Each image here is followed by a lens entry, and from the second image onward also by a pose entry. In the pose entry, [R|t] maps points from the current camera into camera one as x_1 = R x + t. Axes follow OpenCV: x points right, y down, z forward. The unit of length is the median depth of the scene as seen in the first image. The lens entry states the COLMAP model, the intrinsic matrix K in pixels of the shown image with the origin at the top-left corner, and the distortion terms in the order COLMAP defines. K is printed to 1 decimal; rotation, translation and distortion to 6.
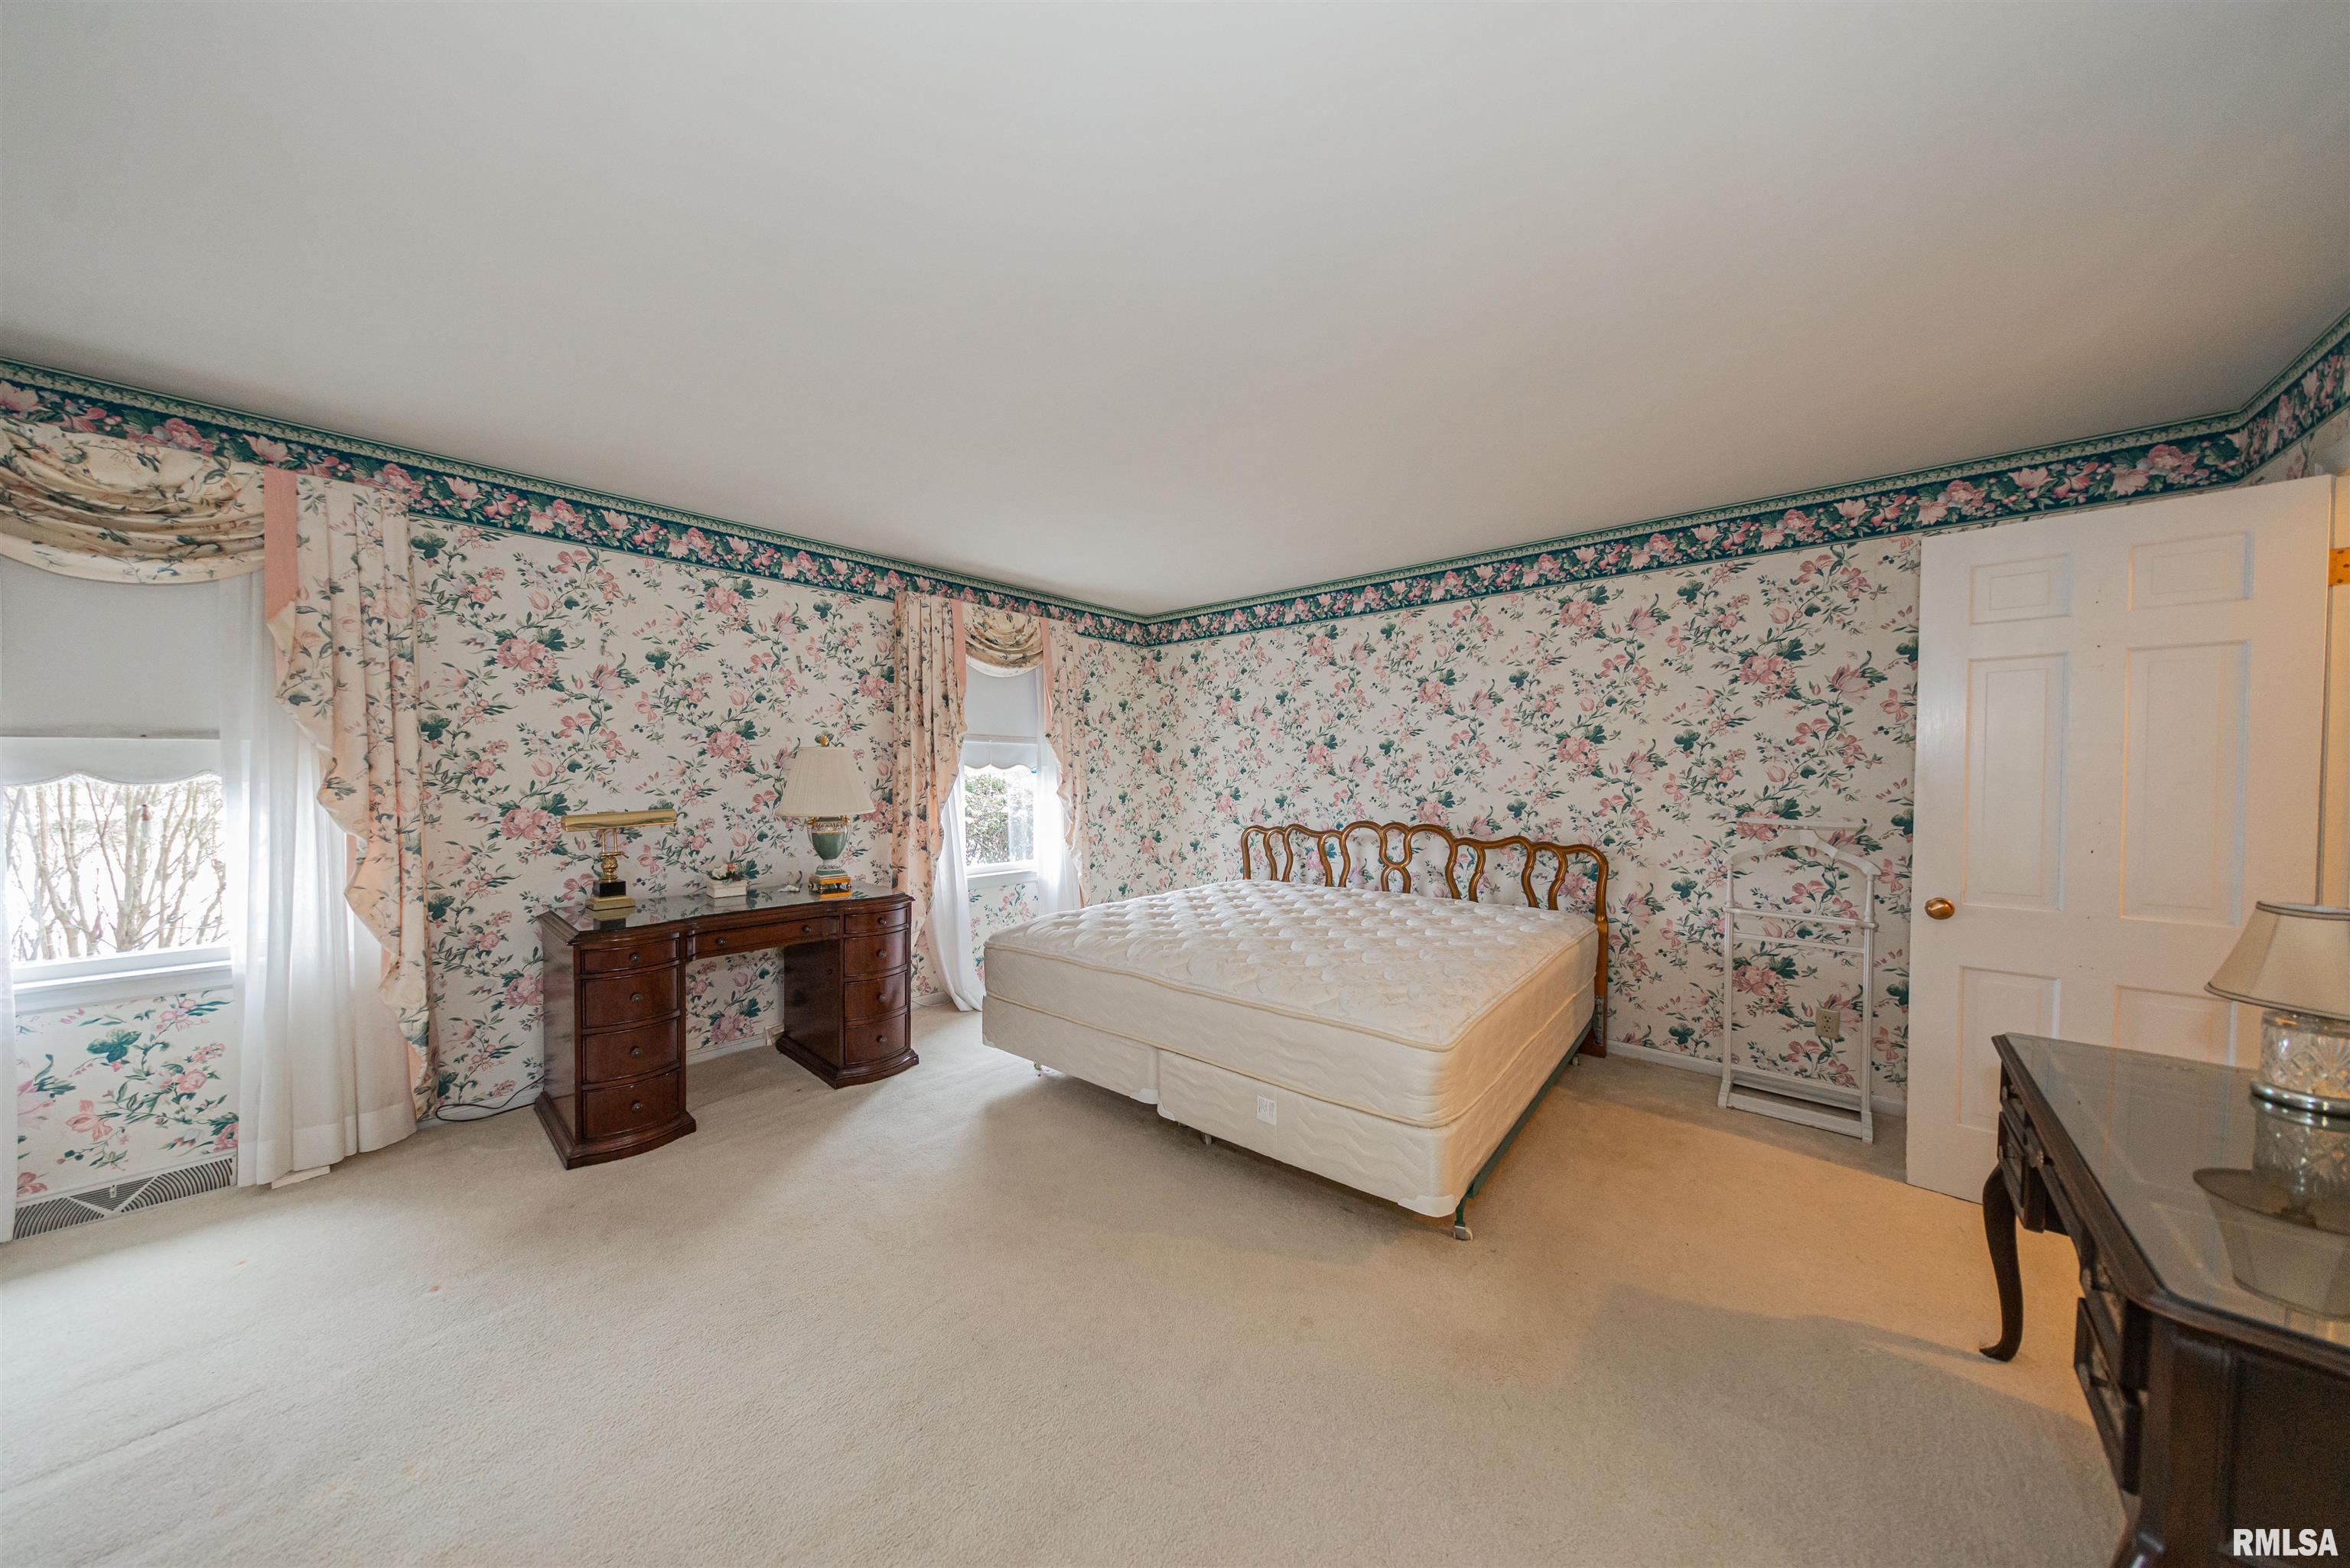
lens RADIAL K [[765.1, 0, 1174.0], [0, 765.1, 783.5], [0, 0, 1]] dist [0.000920, -0.000725]
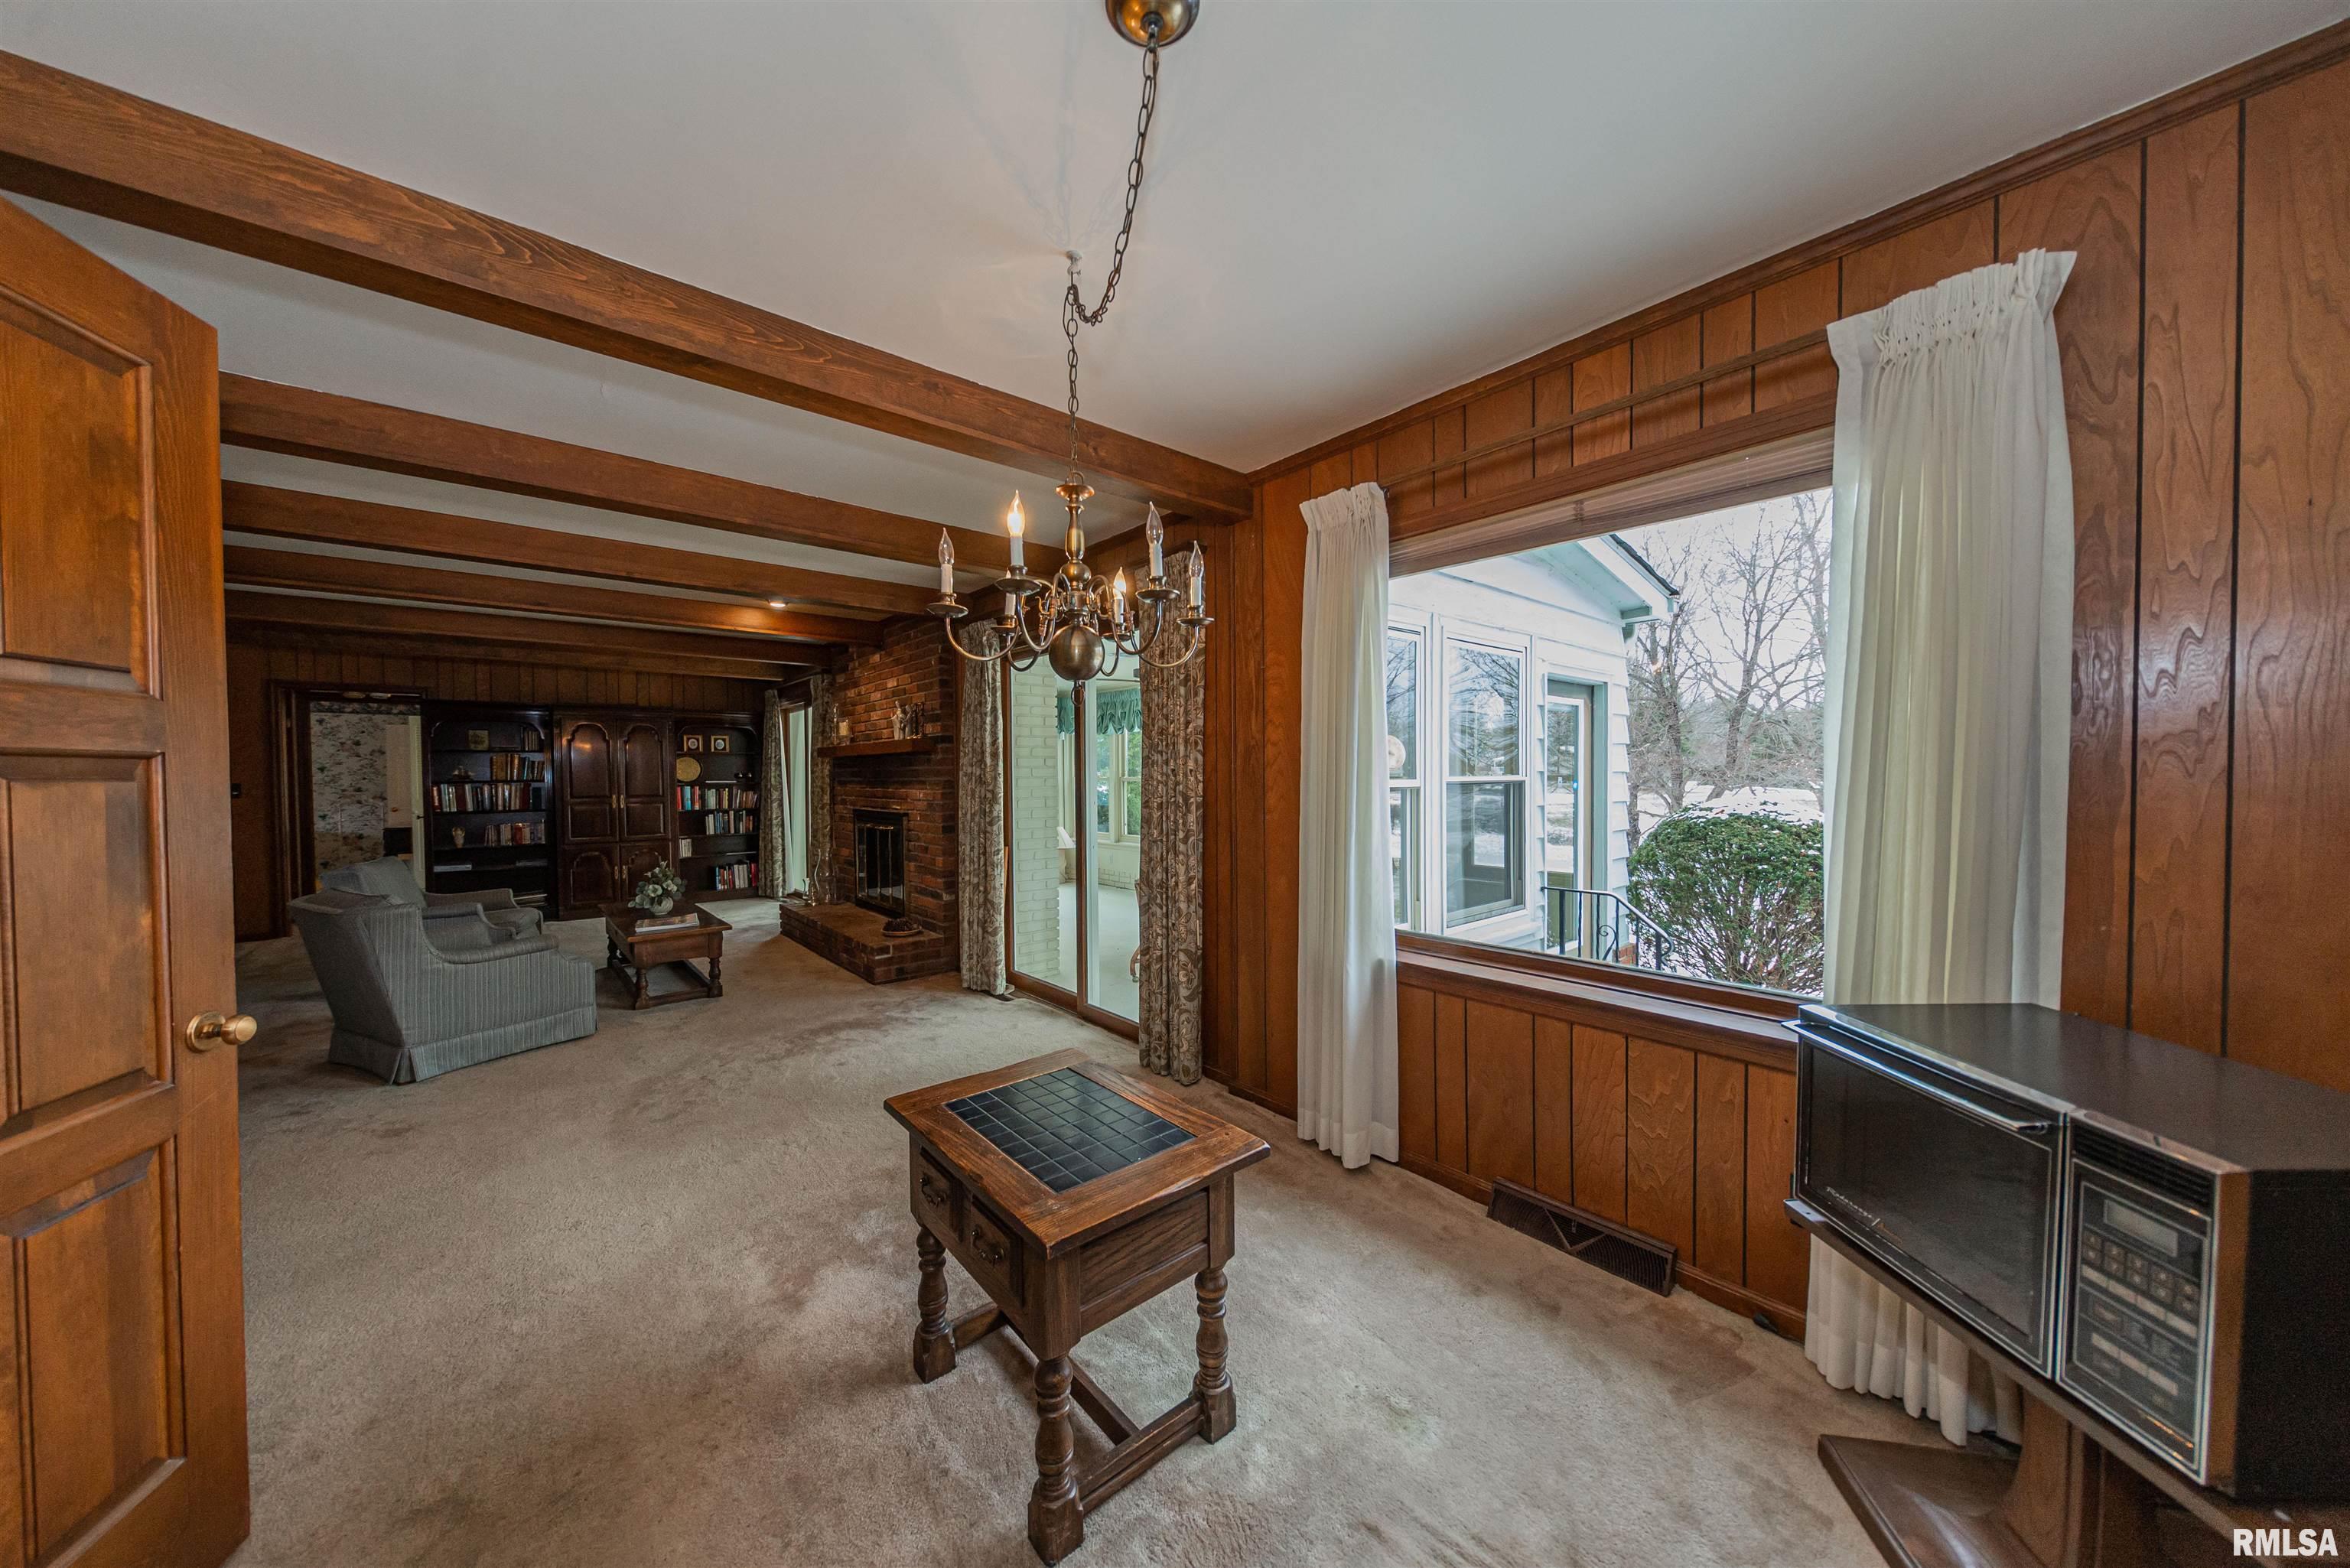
lens RADIAL K [[765.1, 0, 1137.4], [0, 765.1, 790.1], [0, 0, 1]] dist [0.000920, -0.000725]
pose [[0.167566, -0.027390, 0.985480, -2.011453], [0.029513, 0.999305, 0.022756, 0.062475], [-0.985419, 0.025271, 0.168258, -3.047937]]
